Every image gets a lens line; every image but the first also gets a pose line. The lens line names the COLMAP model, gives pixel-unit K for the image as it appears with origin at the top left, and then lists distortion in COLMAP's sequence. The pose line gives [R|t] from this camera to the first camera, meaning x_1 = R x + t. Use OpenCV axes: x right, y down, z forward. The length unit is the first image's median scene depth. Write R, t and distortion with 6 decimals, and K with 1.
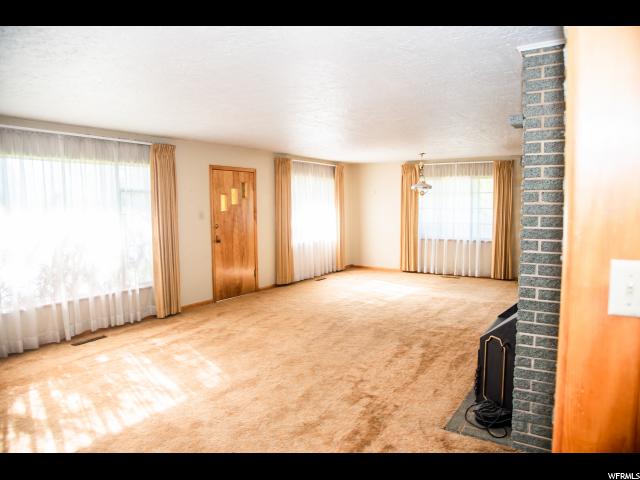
lens RADIAL K [[451.8, 0, 331.6], [0, 451.8, 249.2], [0, 0, 1]] dist [-0.094387, 0.037949]
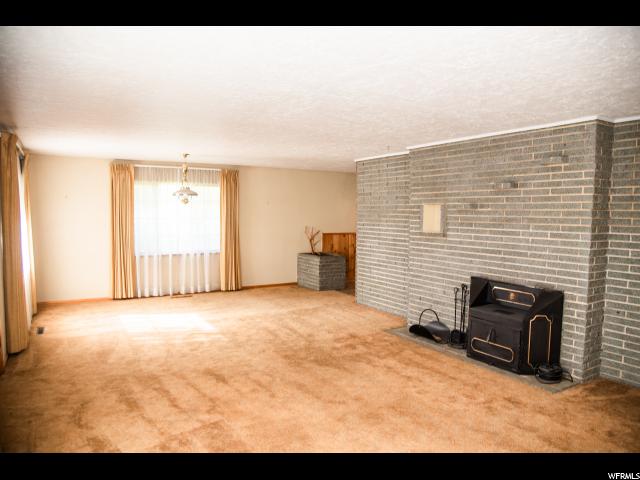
lens RADIAL K [[451.8, 0, 340.4], [0, 451.8, 241.2], [0, 0, 1]] dist [-0.094387, 0.037949]
pose [[0.414876, -0.047625, 0.908631, -0.411064], [0.078254, 0.996797, 0.016516, -0.037637], [-0.906506, 0.064252, 0.417274, 0.361476]]
